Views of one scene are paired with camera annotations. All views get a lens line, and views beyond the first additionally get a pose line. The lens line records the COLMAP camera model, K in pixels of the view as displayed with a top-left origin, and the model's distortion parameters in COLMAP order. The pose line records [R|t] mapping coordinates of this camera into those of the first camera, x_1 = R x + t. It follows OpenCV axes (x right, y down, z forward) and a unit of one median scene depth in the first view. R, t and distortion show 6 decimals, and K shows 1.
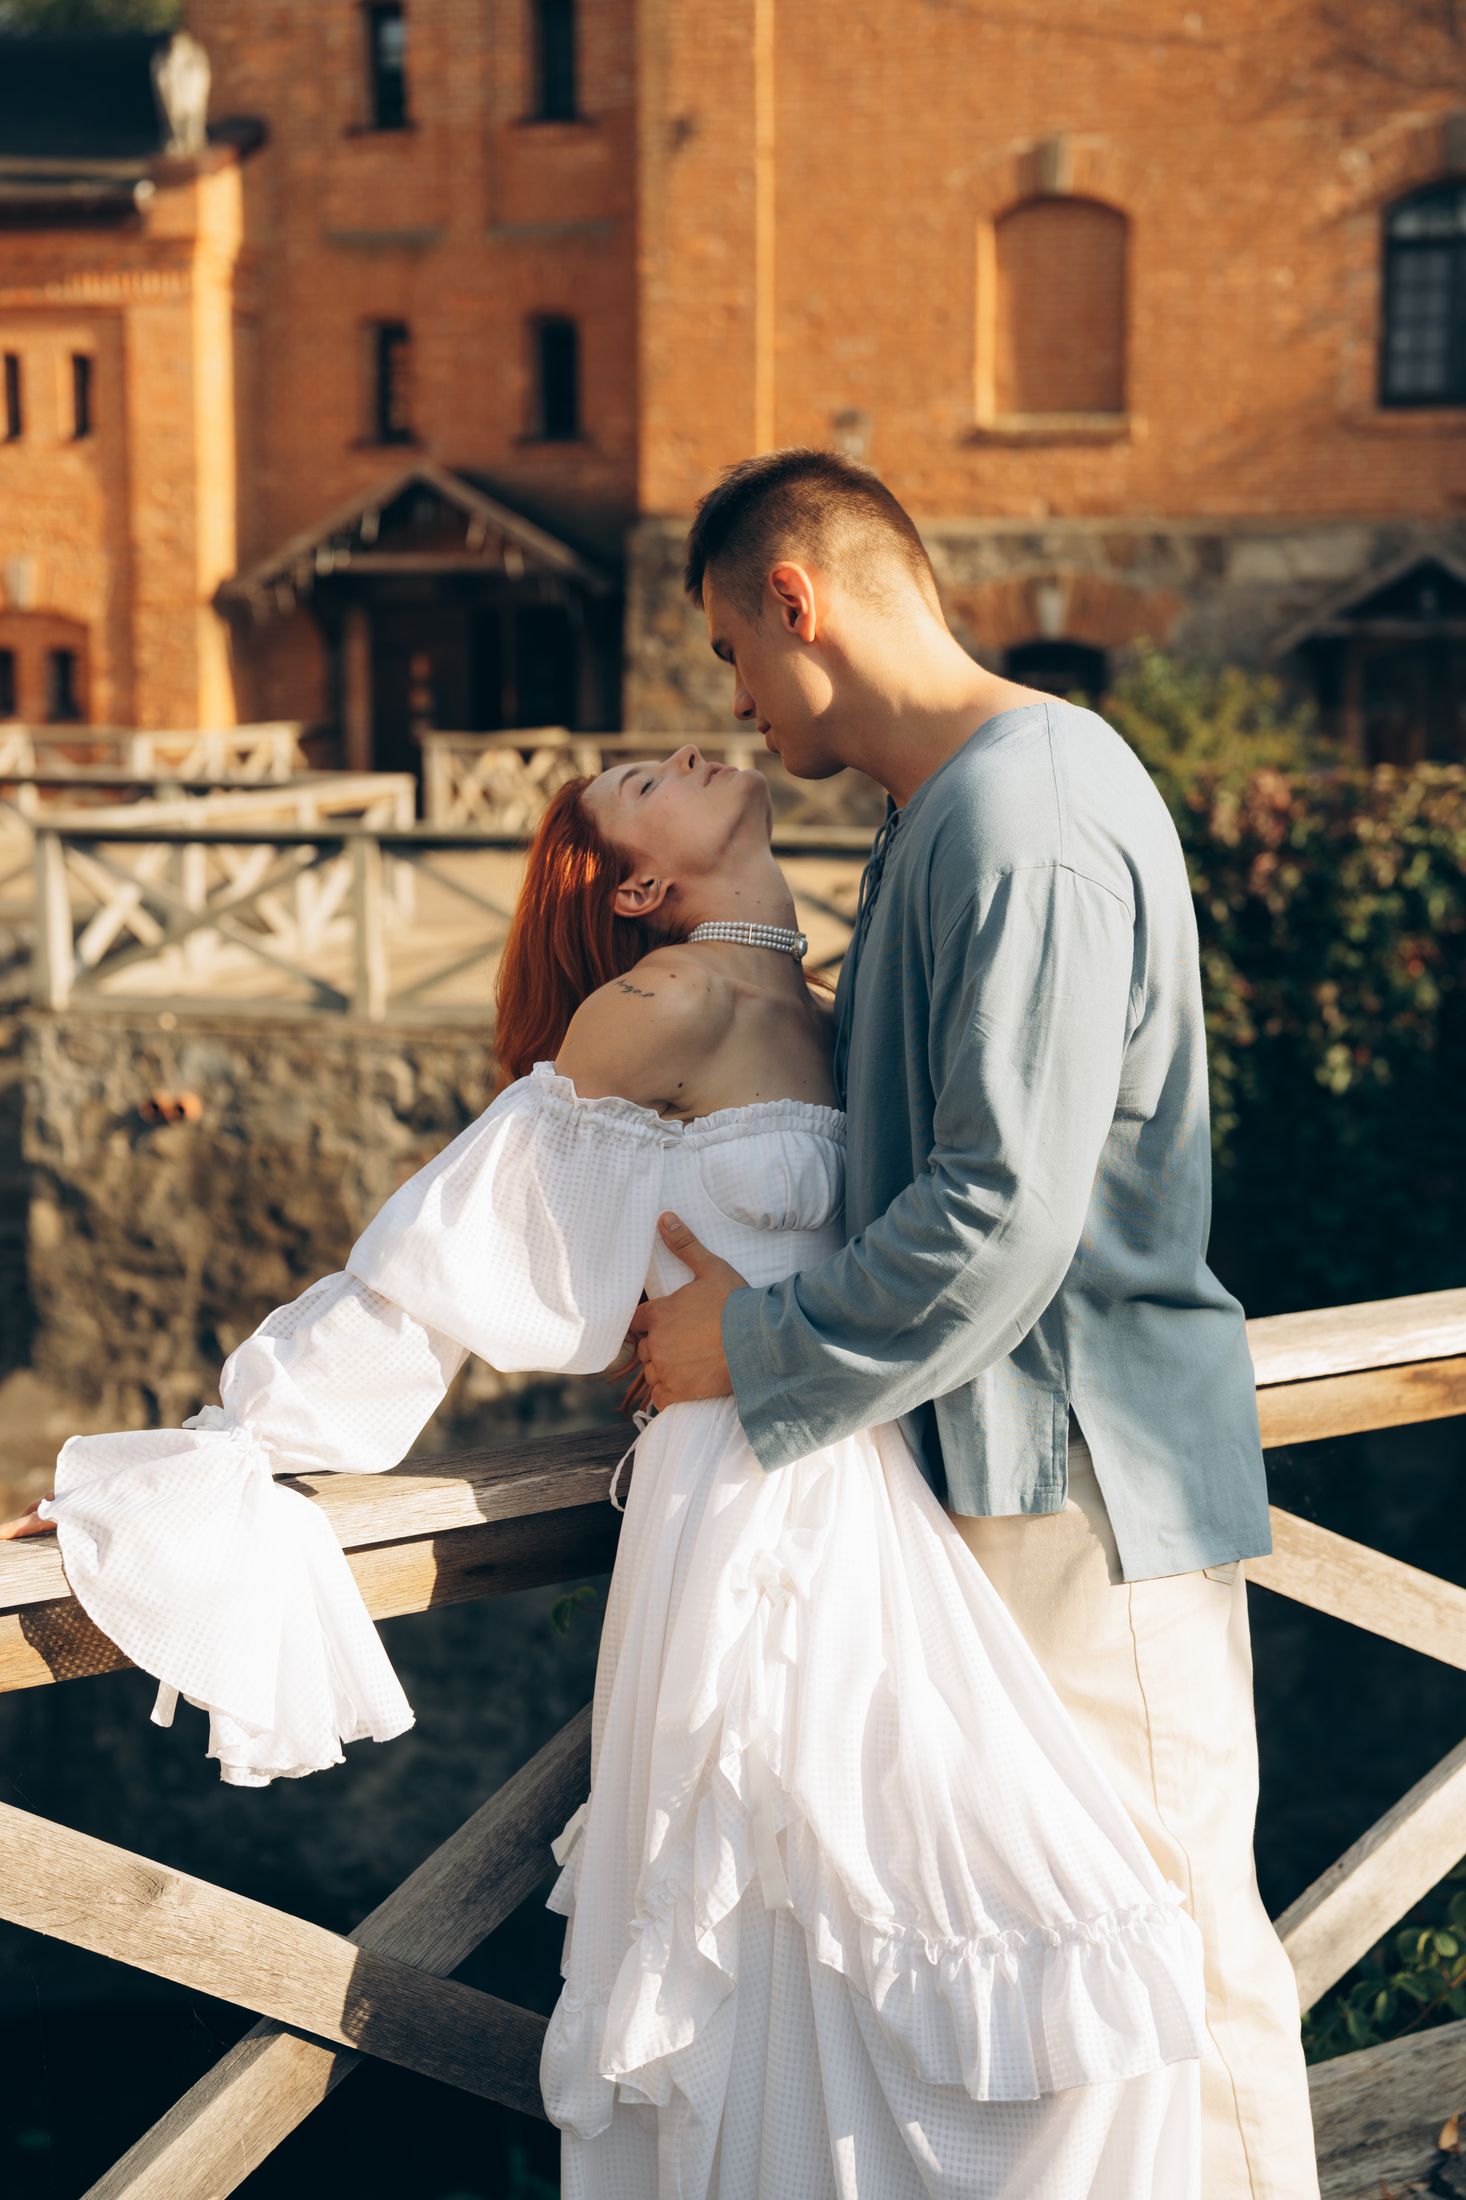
lens RADIAL K [[3138.8, 0, 686.1], [0, 3138.8, 1125.0], [0, 0, 1]] dist [0.062751, 0.000000]
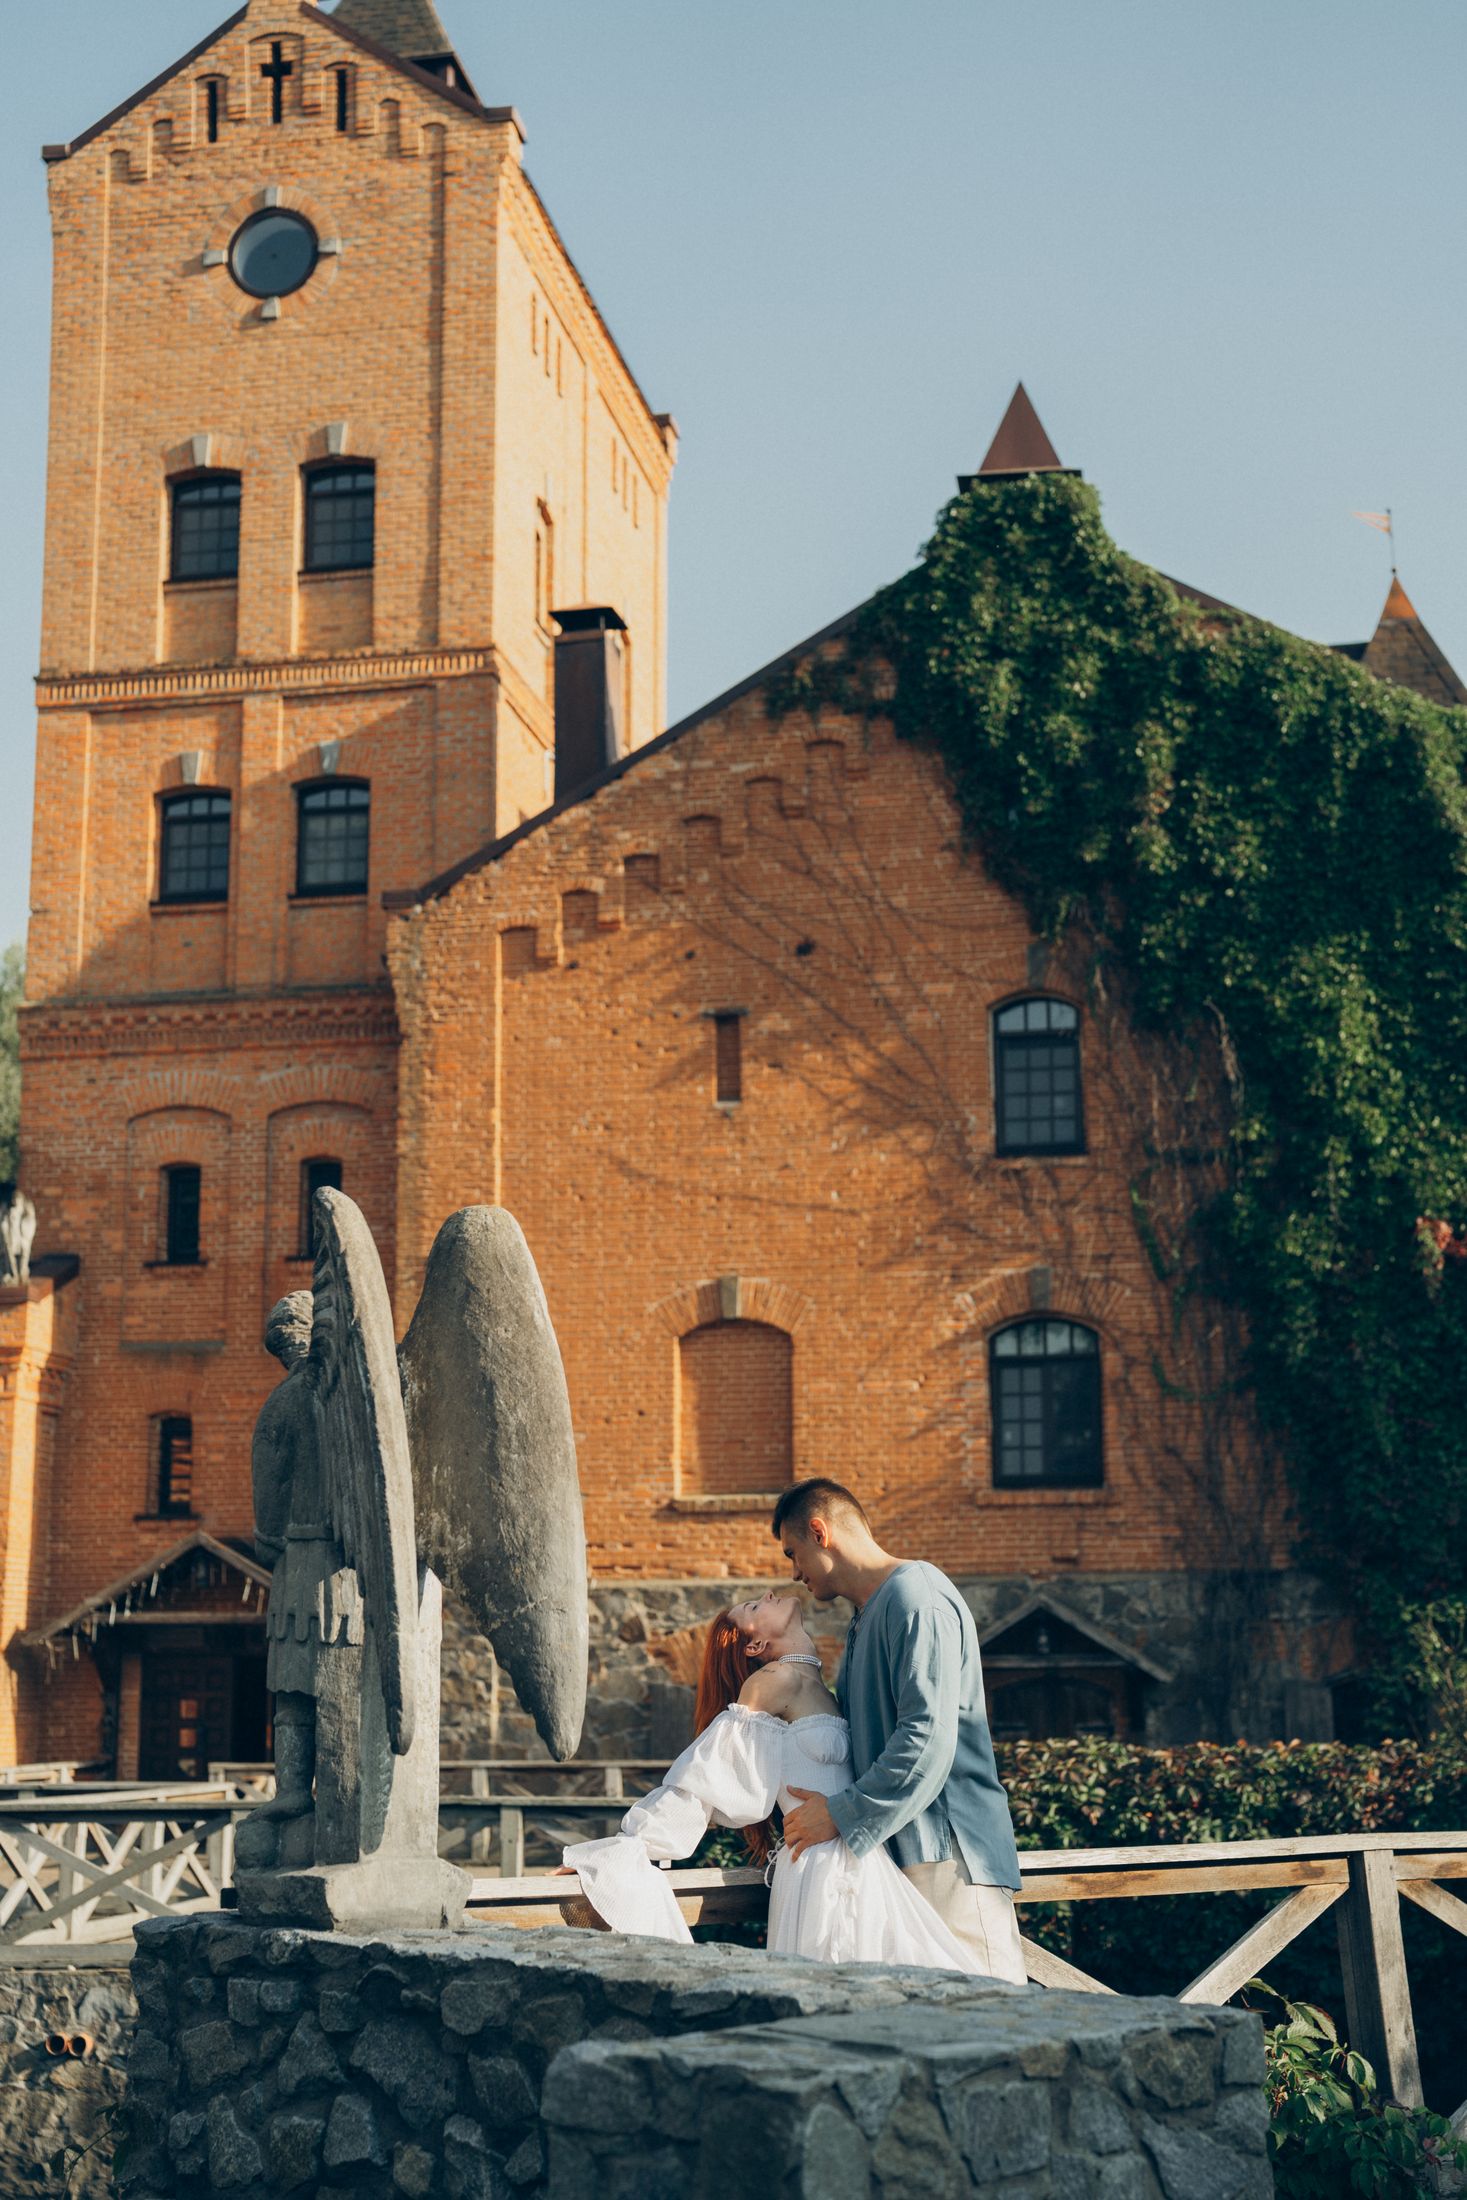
lens RADIAL K [[3138.8, 0, 733.4], [0, 3138.8, 1097.7], [0, 0, 1]] dist [0.062751, 0.000000]
pose [[0.991156, 0.016785, 0.131638, -0.051619], [0.029292, 0.939830, -0.340384, 0.051007], [-0.129430, 0.341230, 0.931026, -0.207299]]
